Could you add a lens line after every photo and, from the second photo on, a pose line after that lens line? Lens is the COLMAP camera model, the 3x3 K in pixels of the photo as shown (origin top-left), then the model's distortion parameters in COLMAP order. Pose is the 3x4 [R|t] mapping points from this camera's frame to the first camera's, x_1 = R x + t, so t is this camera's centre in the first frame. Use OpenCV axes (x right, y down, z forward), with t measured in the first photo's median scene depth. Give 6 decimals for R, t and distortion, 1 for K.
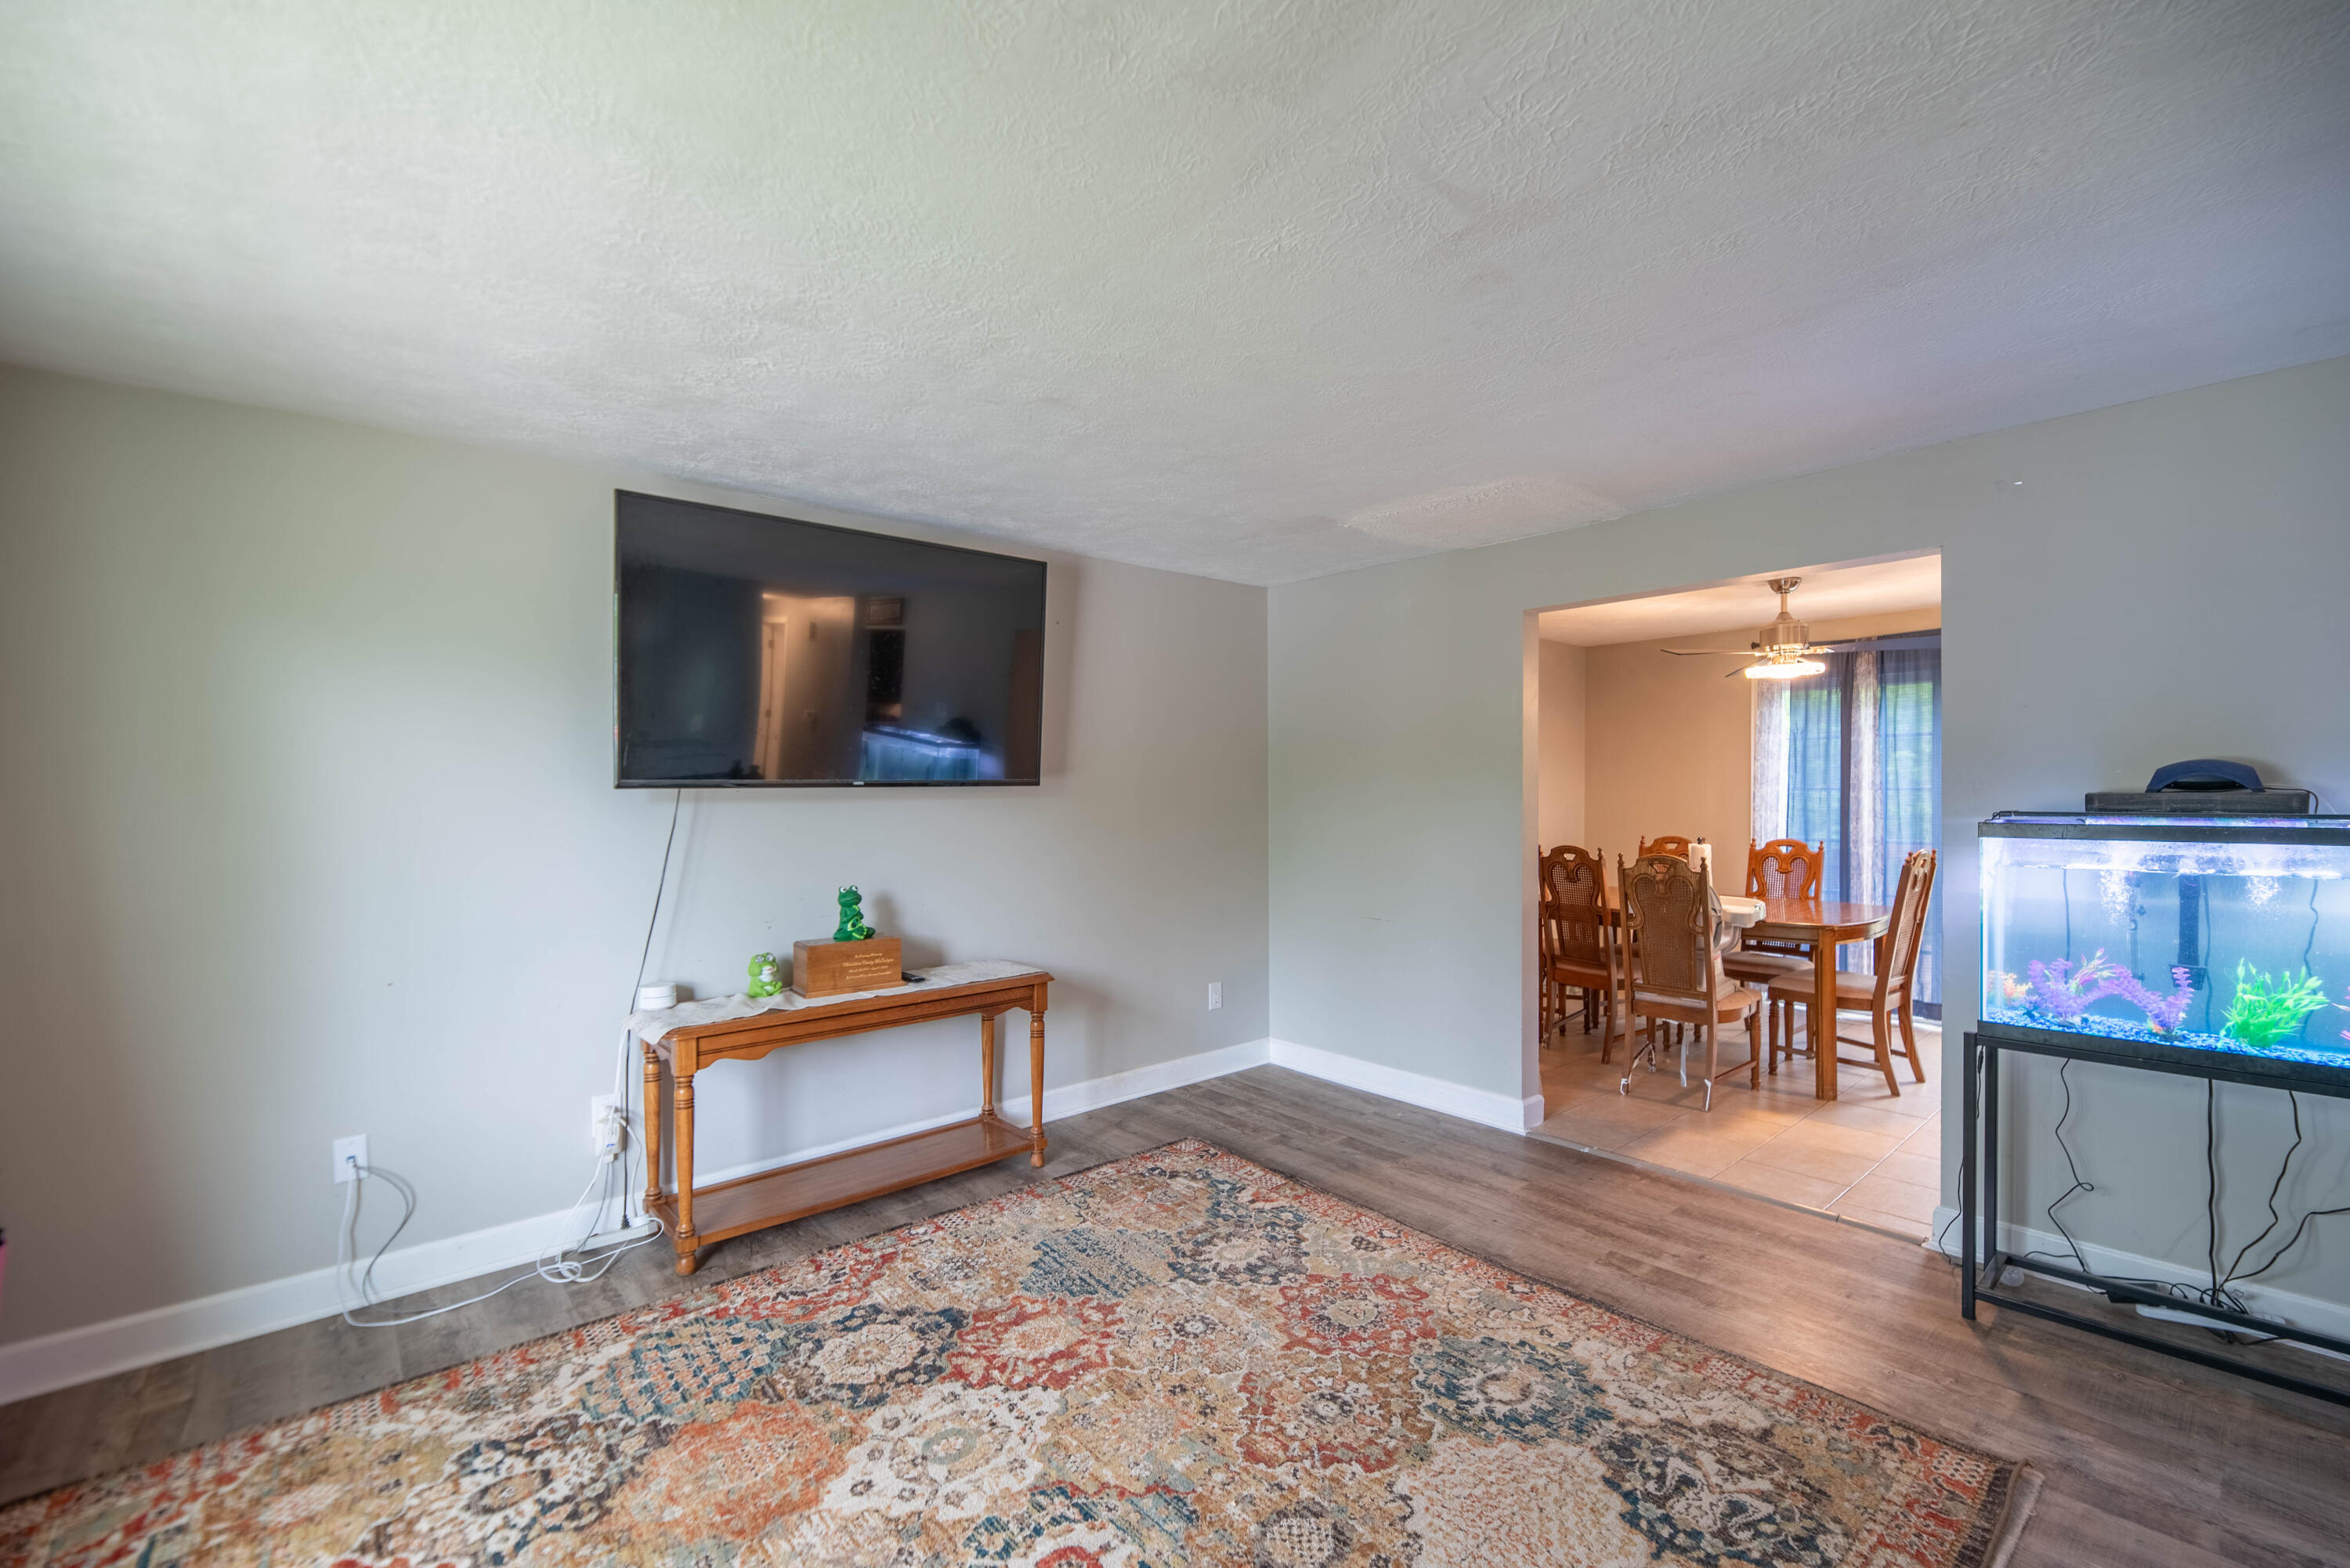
lens RADIAL K [[951.1, 0, 1166.2], [0, 951.1, 811.7], [0, 0, 1]] dist [-0.001665, -0.000196]
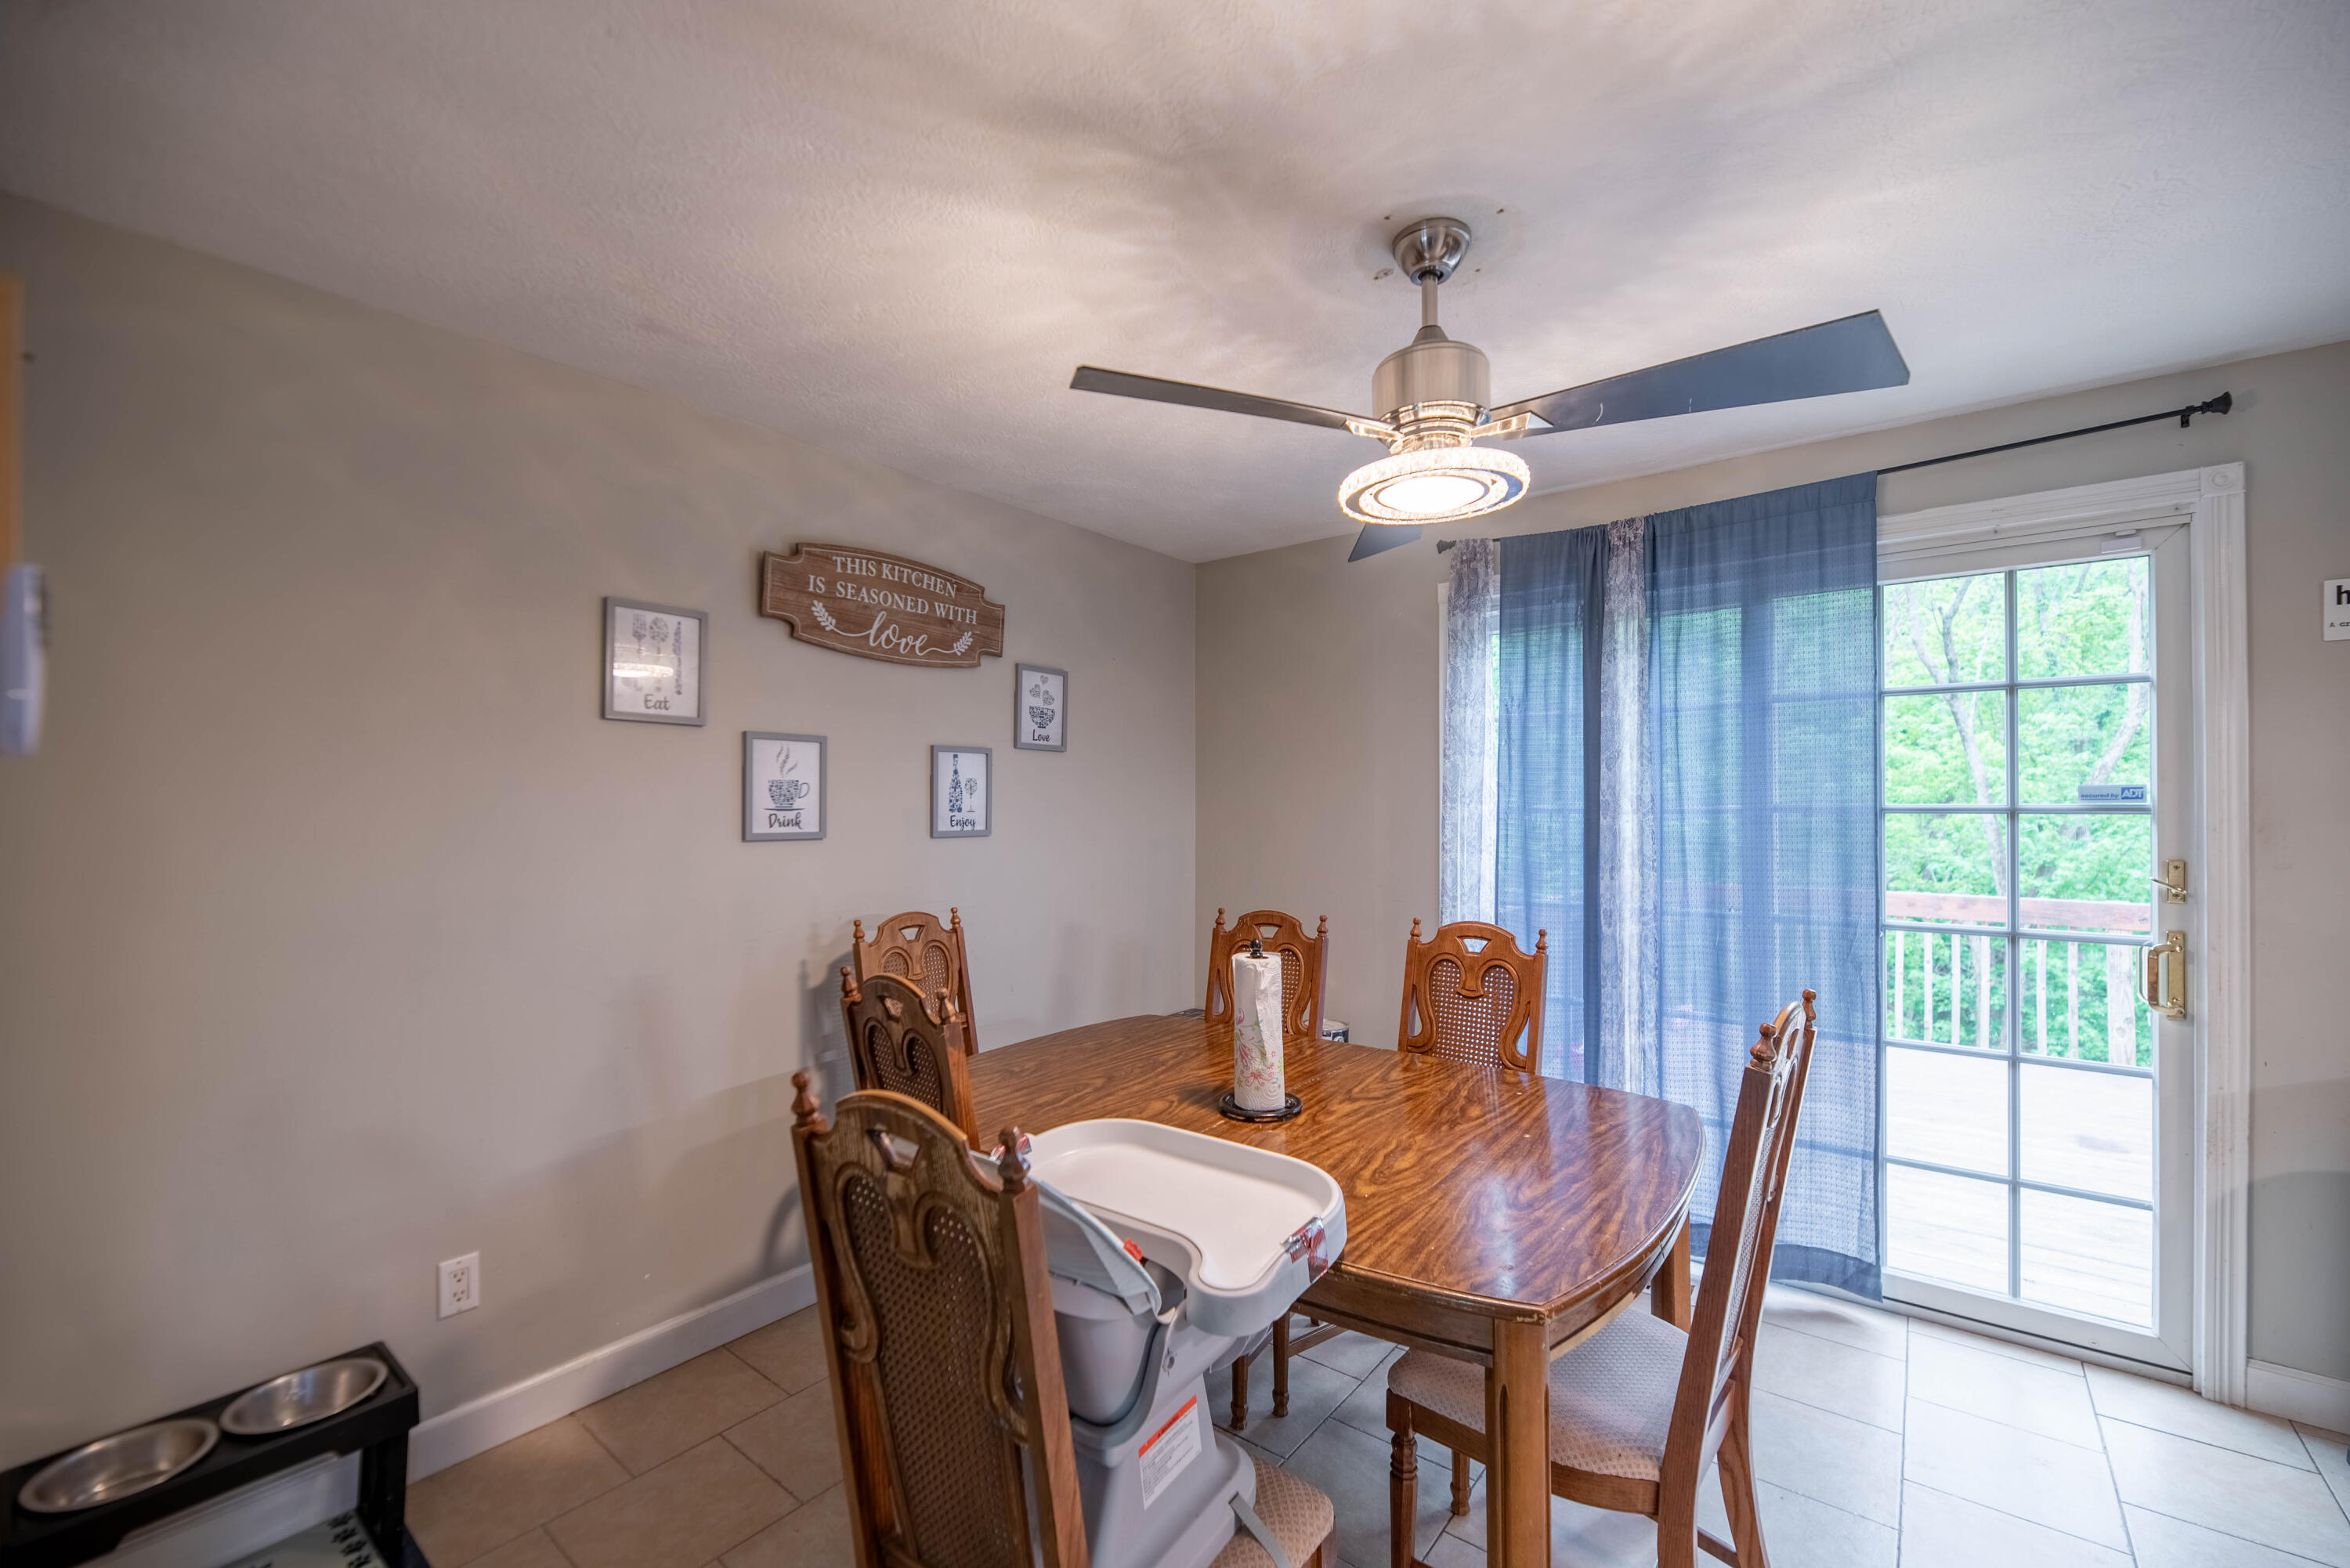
lens RADIAL K [[951.1, 0, 1166.2], [0, 951.1, 811.7], [0, 0, 1]] dist [-0.001665, -0.000196]
pose [[0.981813, 0.002176, 0.189836, 0.394844], [-0.000115, 0.999941, -0.010862, -0.018817], [-0.189848, 0.010643, 0.981756, 0.543715]]
